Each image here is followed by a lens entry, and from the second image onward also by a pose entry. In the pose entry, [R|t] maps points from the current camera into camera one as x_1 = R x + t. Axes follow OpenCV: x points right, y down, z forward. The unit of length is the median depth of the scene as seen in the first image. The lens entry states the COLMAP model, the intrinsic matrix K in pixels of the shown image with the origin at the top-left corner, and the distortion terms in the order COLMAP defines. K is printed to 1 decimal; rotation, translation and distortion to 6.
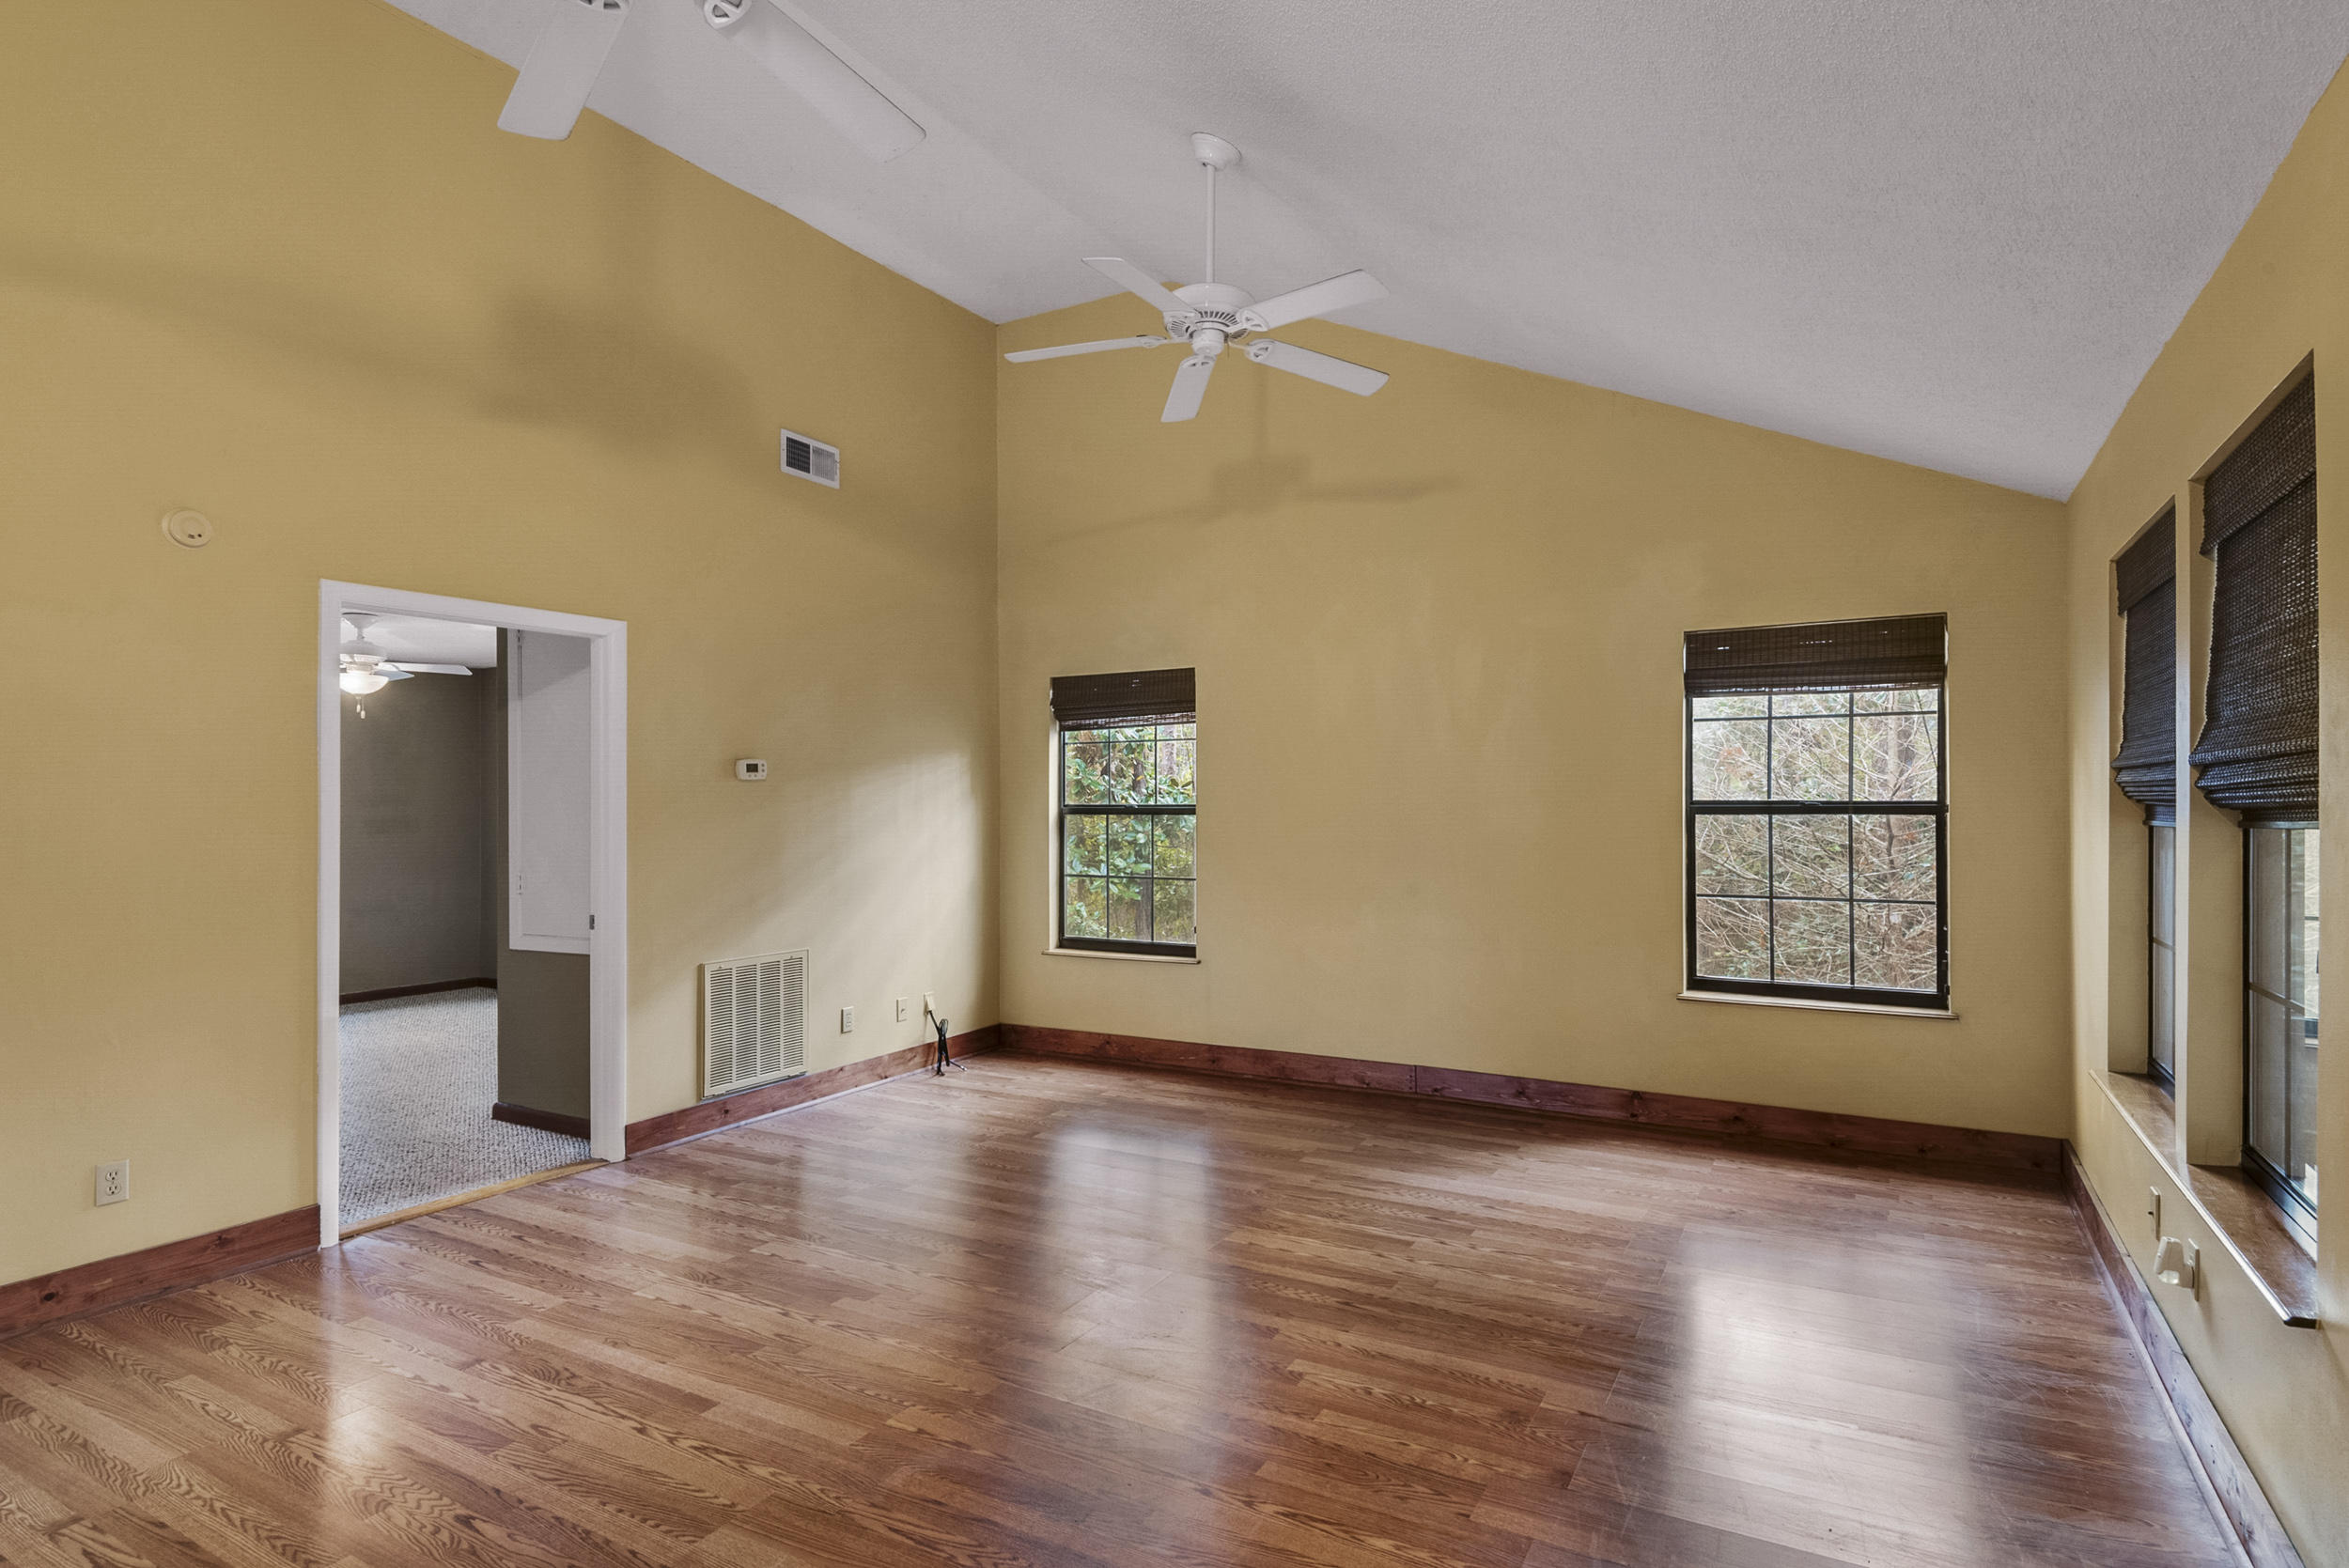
lens RADIAL K [[1167.3, 0, 1184.9], [0, 1167.3, 793.1], [0, 0, 1]] dist [0.020030, -0.000371]
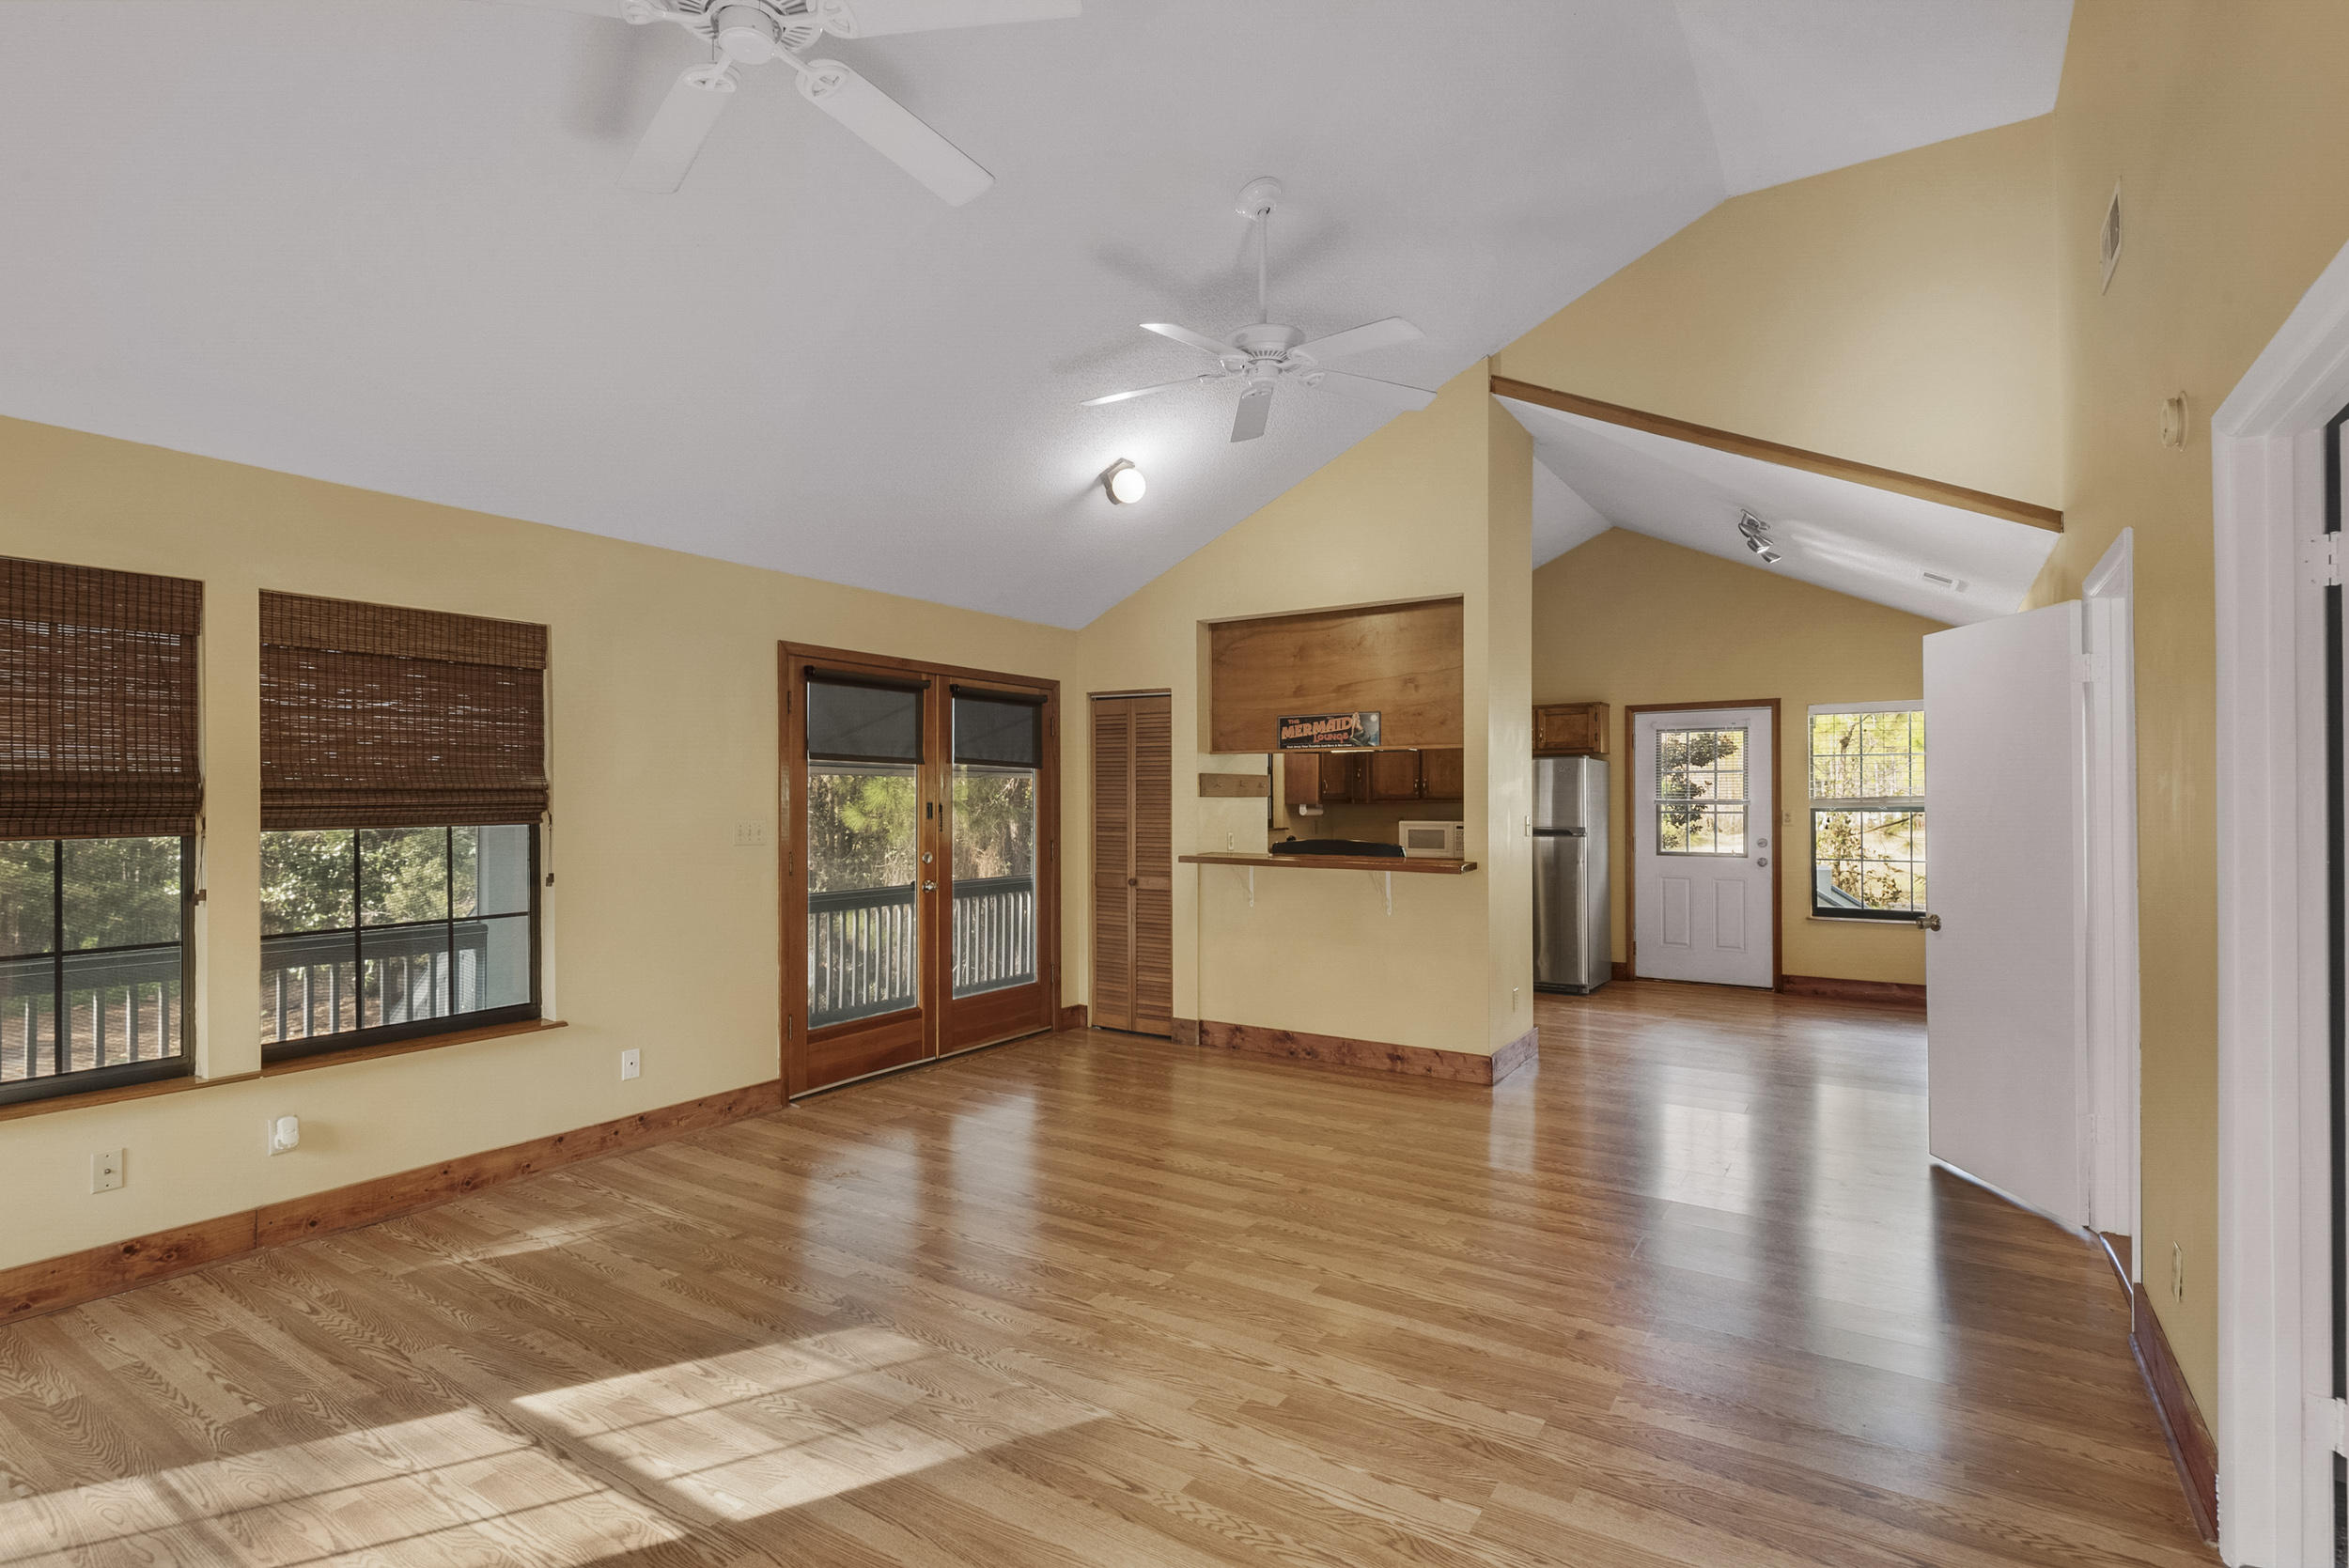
lens RADIAL K [[1111.0, 0, 1203.5], [0, 1111.0, 786.5], [0, 0, 1]] dist [0.014354, -0.000933]
pose [[-0.998911, 0.007863, 0.045994, -0.197937], [0.006606, 0.999602, -0.027415, 0.008600], [-0.046191, -0.027082, -0.998565, 1.287273]]
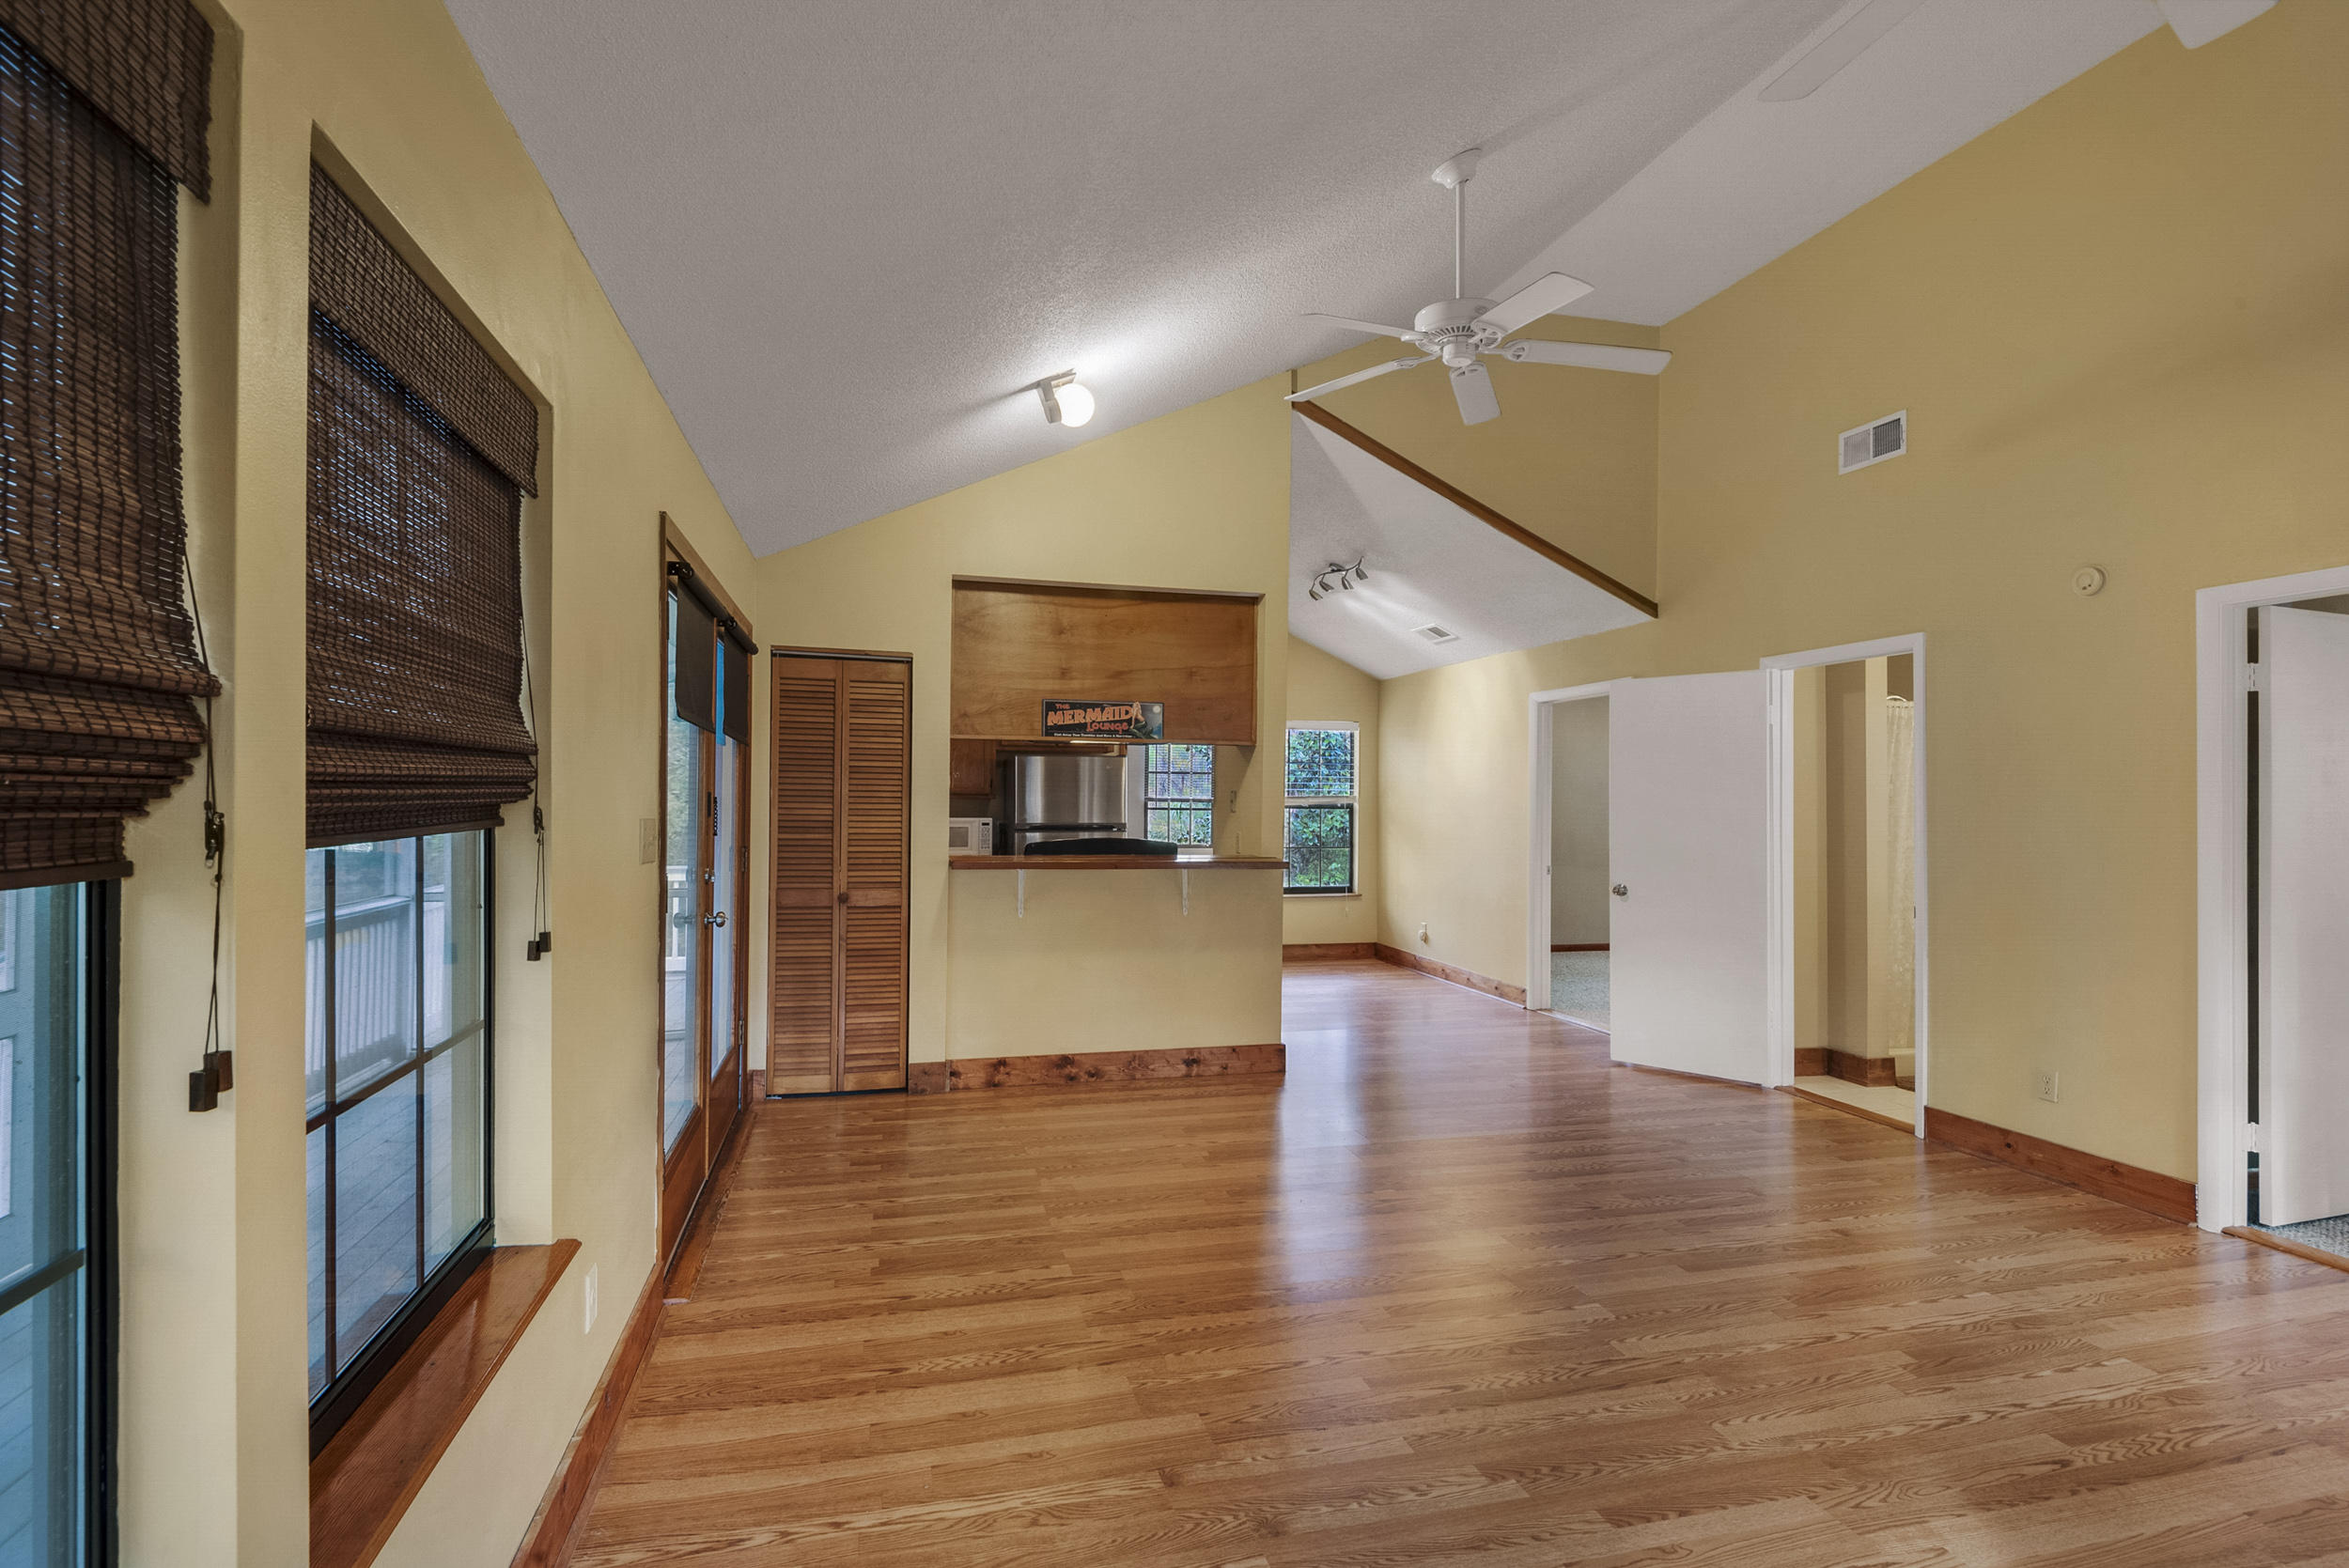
lens RADIAL K [[1107.6, 0, 1160.0], [0, 1107.6, 782.1], [0, 0, 1]] dist [0.017111, -0.014349]
pose [[-0.719346, -0.012040, -0.694548, 0.512551], [0.005163, 0.999729, -0.022678, 0.003162], [0.694633, -0.019900, -0.719089, 0.869898]]
